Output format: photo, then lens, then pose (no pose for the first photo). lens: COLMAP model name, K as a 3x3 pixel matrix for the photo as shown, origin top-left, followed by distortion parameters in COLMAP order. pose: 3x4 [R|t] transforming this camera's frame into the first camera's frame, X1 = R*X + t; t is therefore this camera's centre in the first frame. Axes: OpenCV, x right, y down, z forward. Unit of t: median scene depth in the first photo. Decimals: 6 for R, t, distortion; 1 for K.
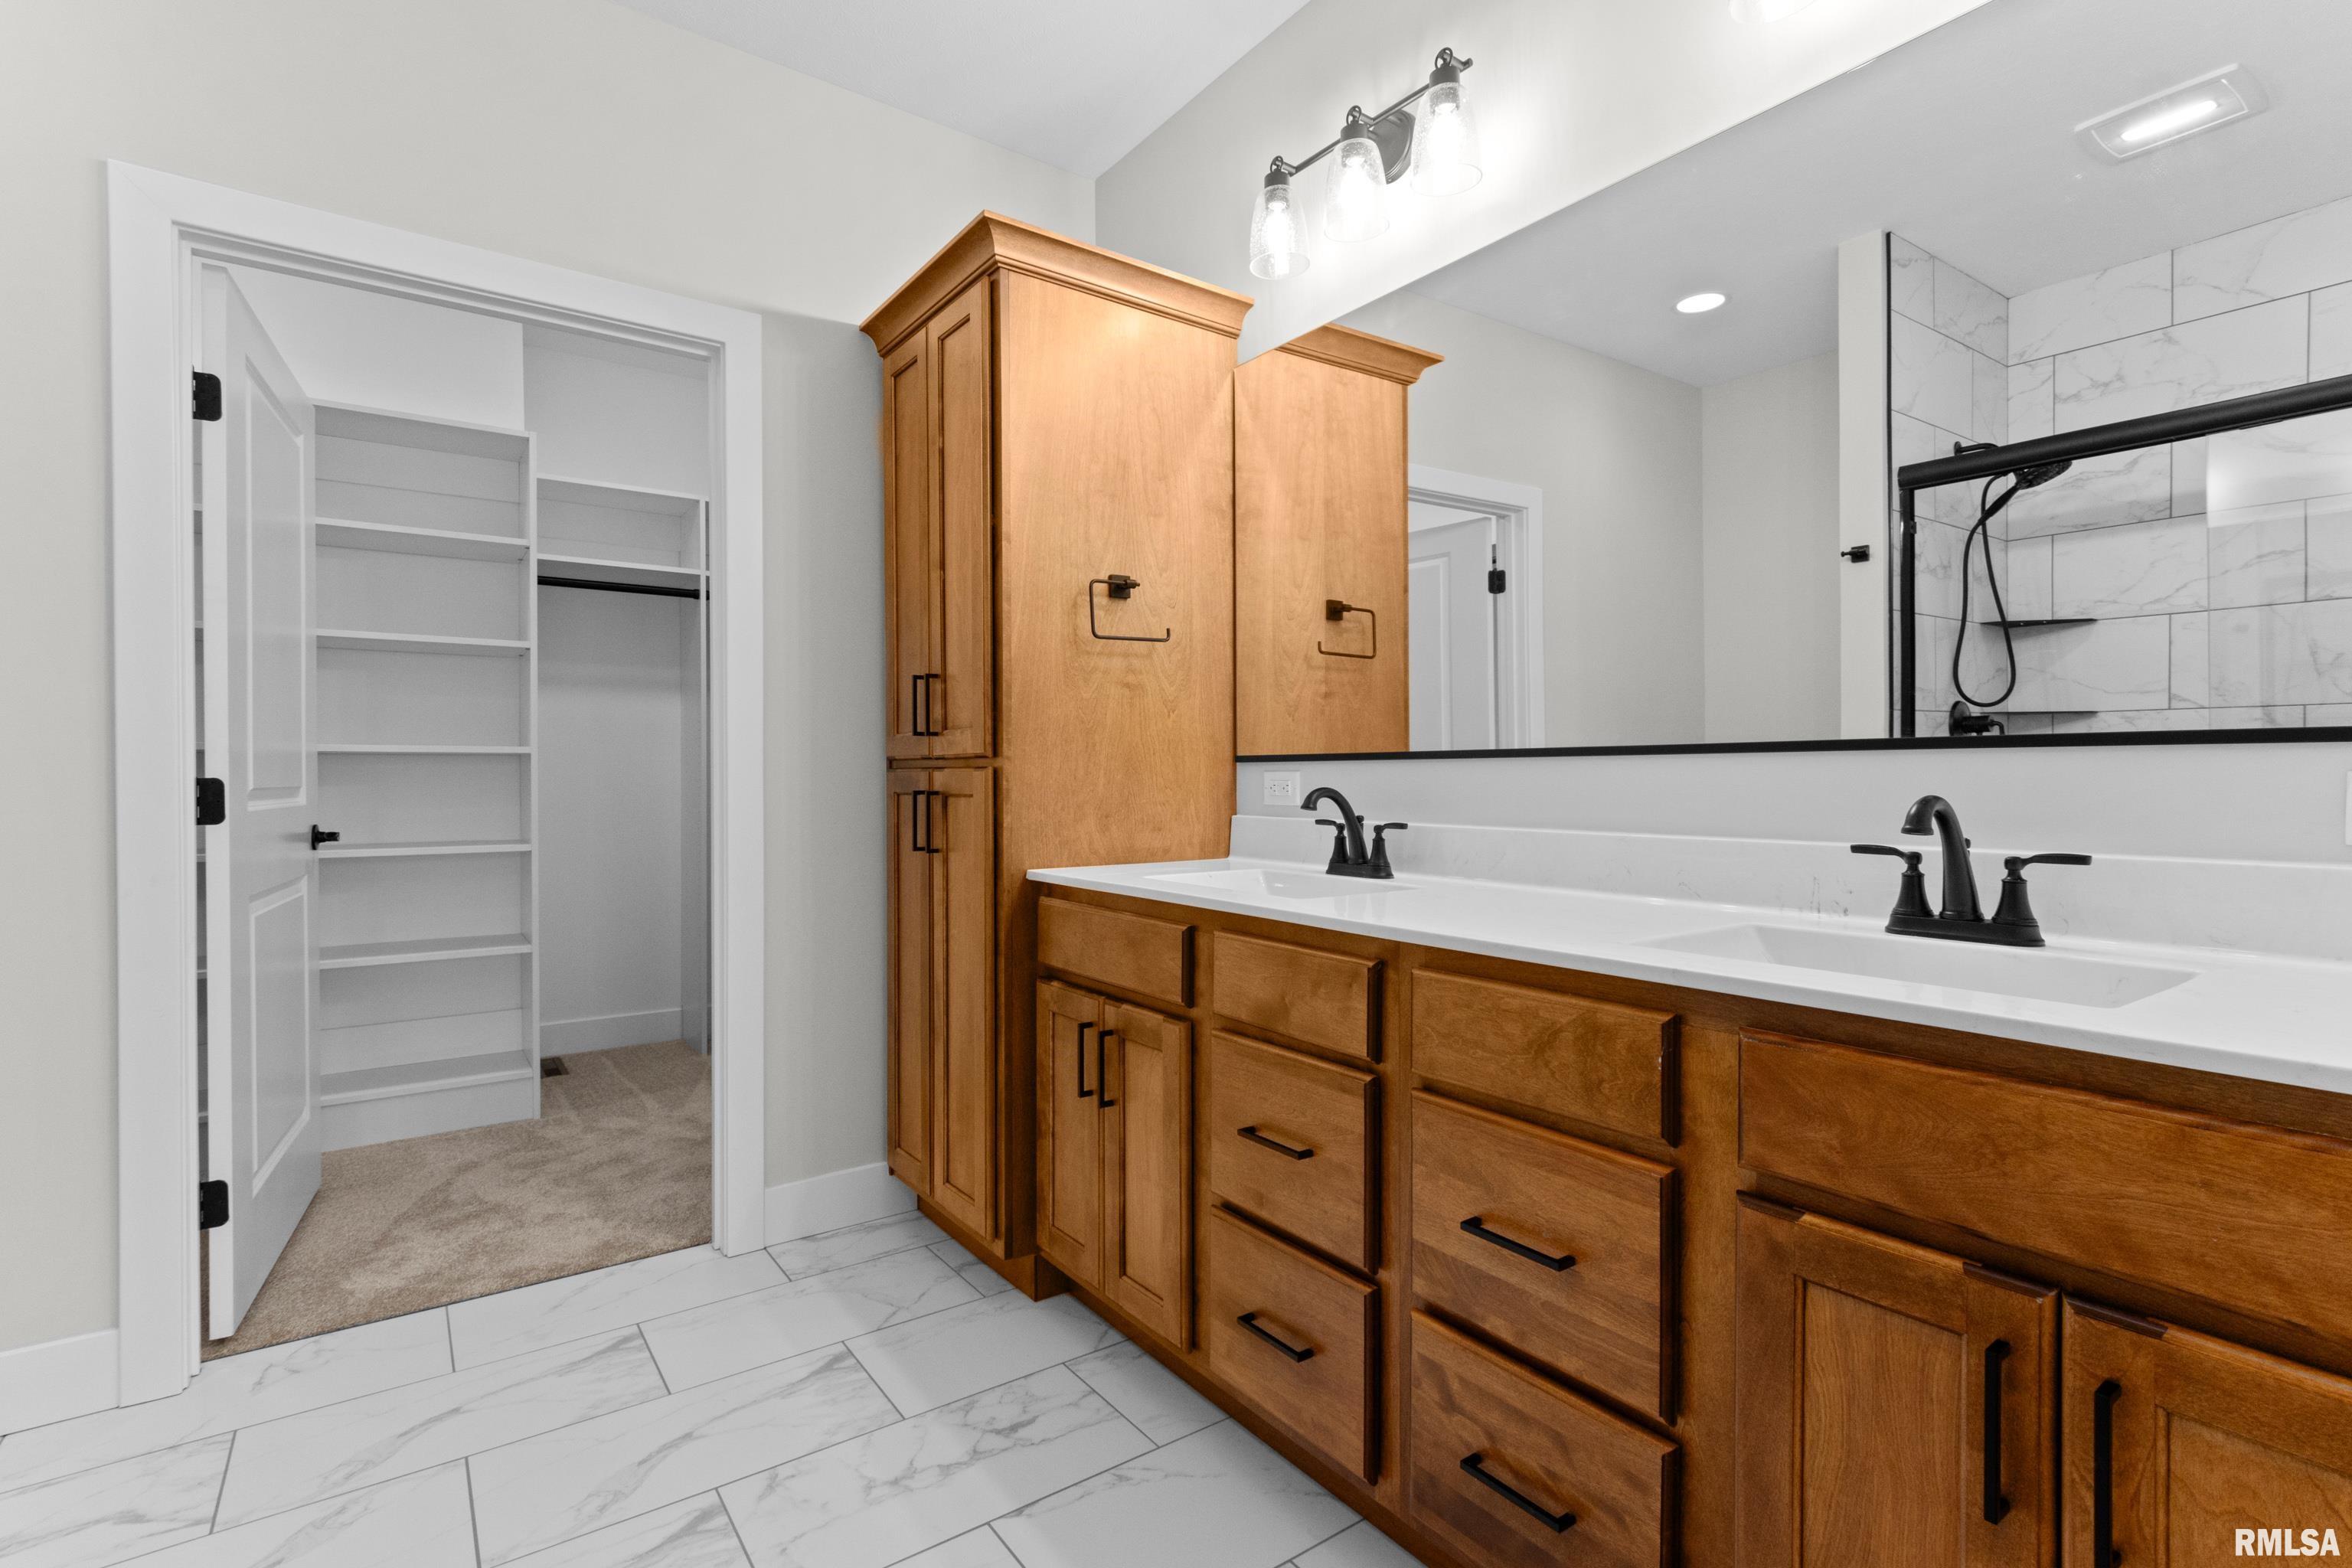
lens RADIAL K [[1092.9, 0, 1178.0], [0, 1092.9, 778.9], [0, 0, 1]] dist [0.009846, -0.007504]
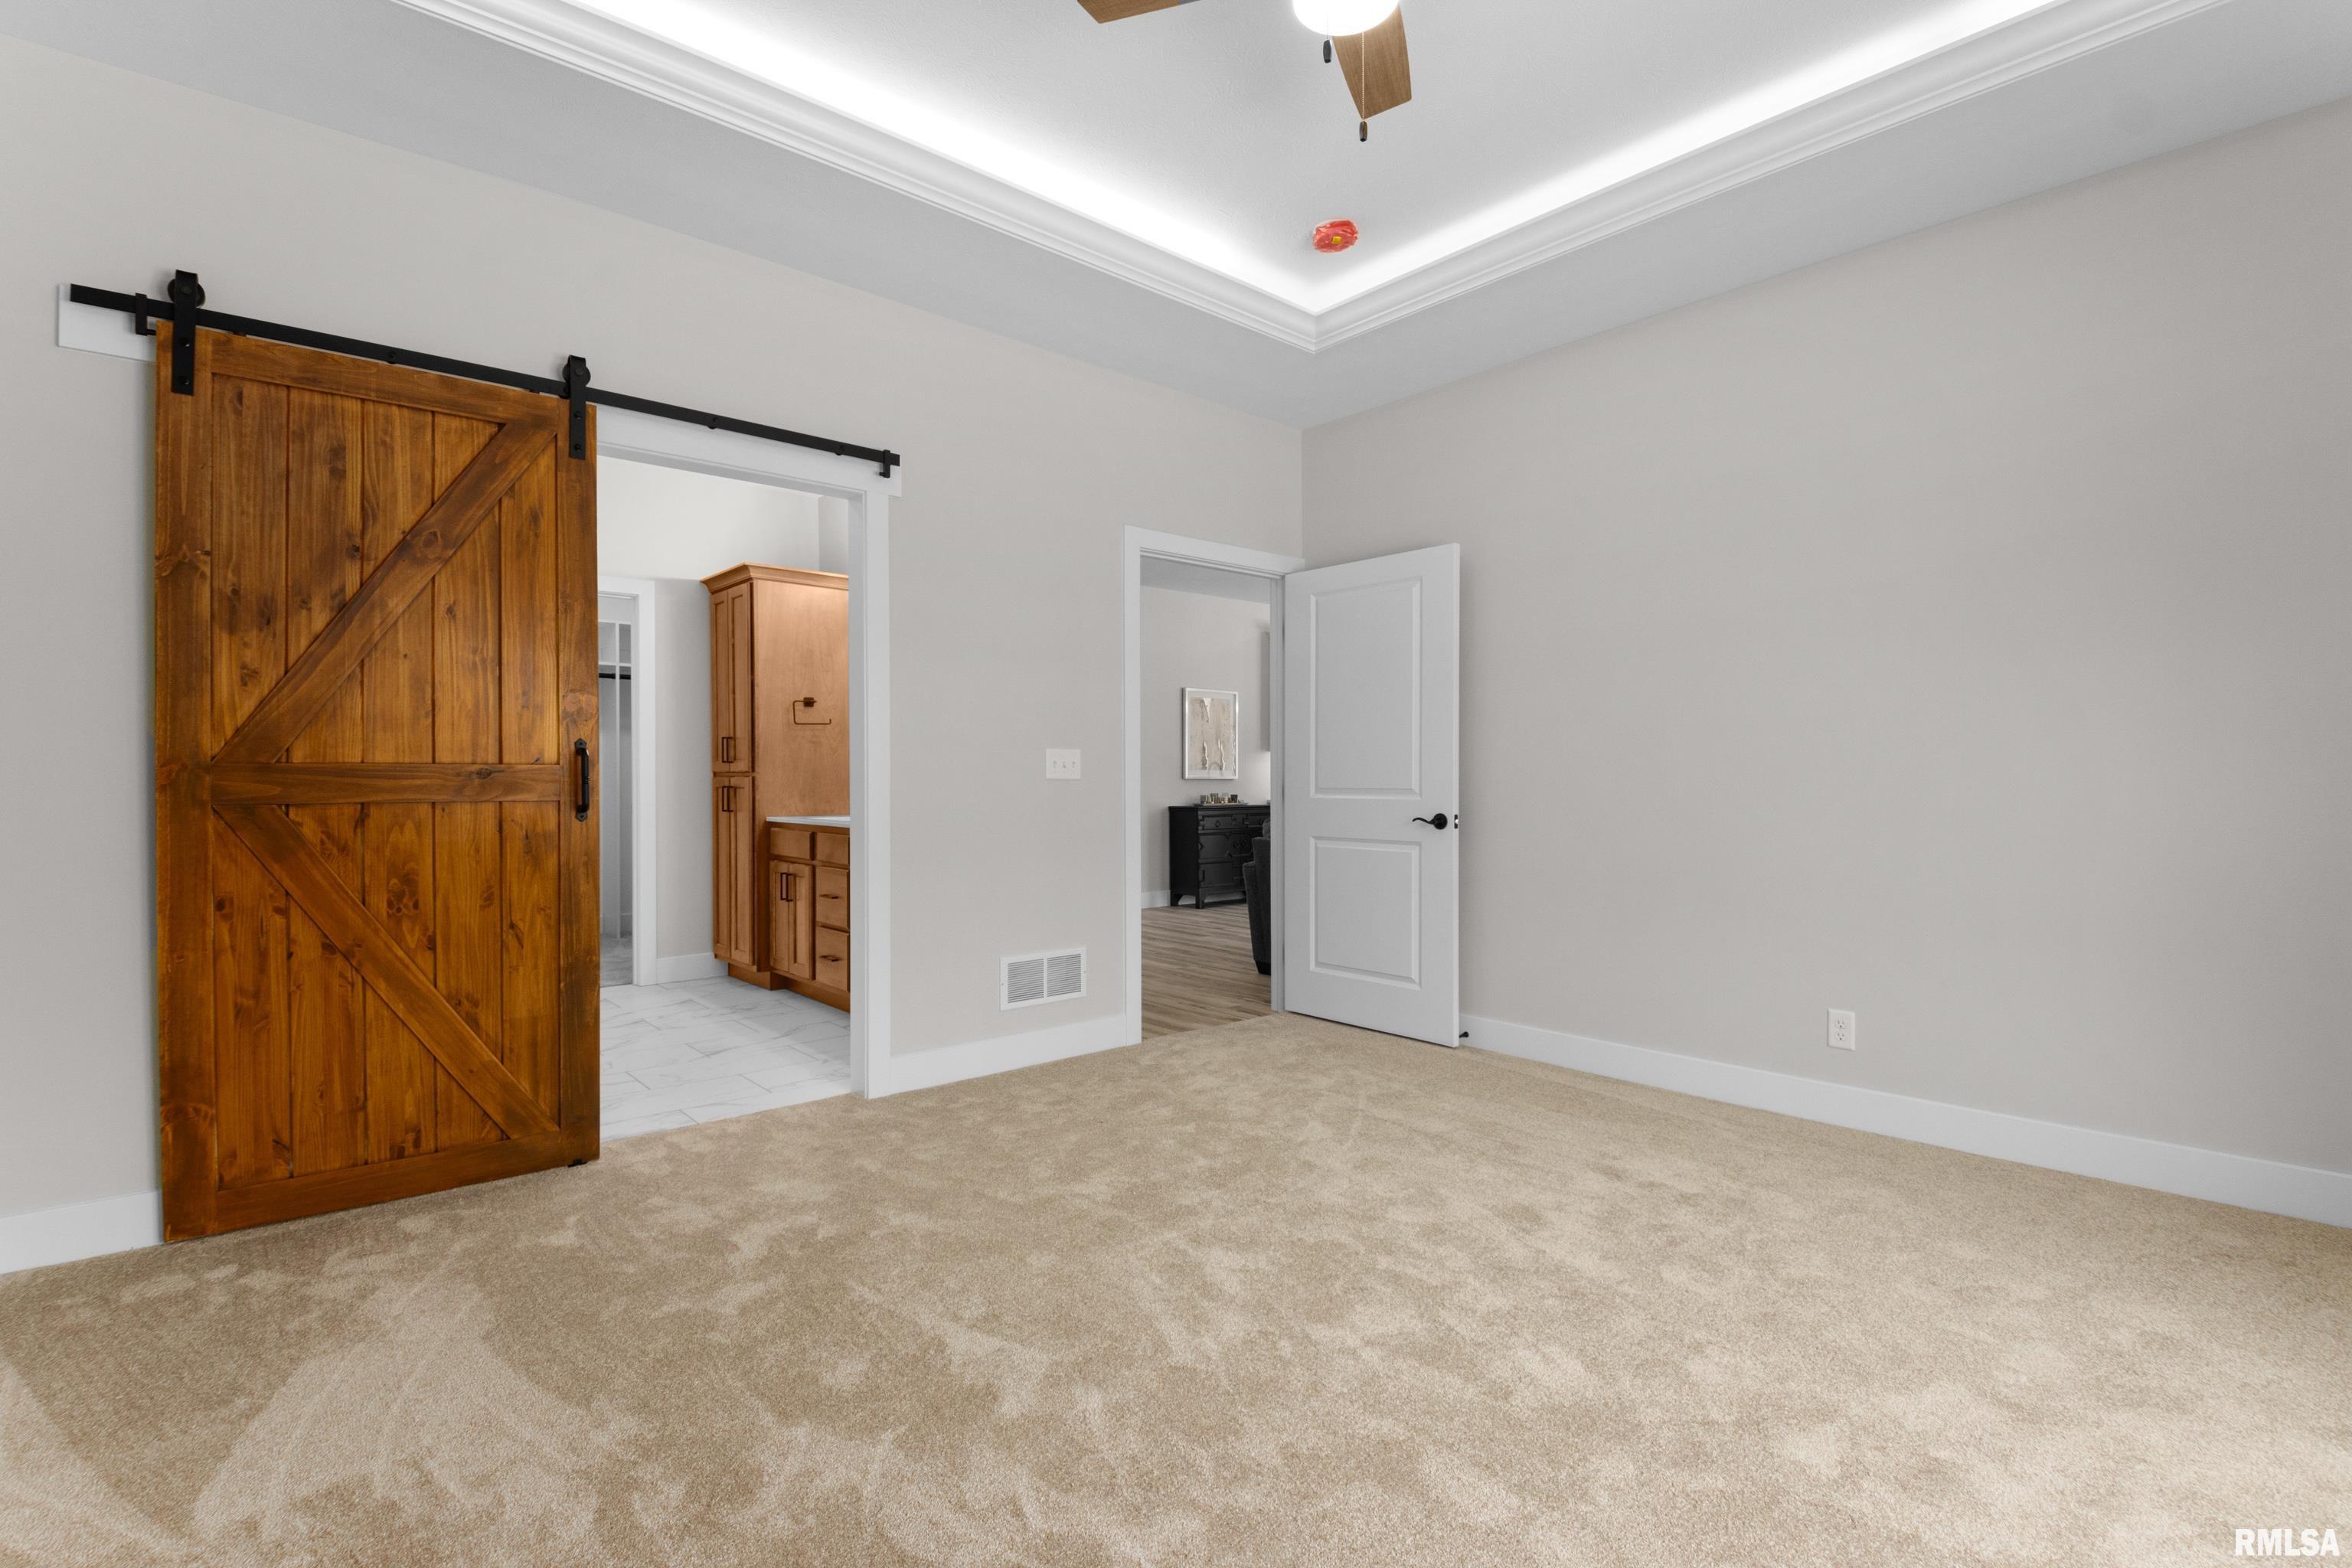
lens RADIAL K [[1092.9, 0, 1172.0], [0, 1092.9, 790.8], [0, 0, 1]] dist [0.009846, -0.007504]
pose [[0.996204, 0.000713, 0.087049, 0.551995], [-0.001121, 0.999989, 0.004632, 0.009762], [-0.087045, -0.004712, 0.996193, -1.527858]]
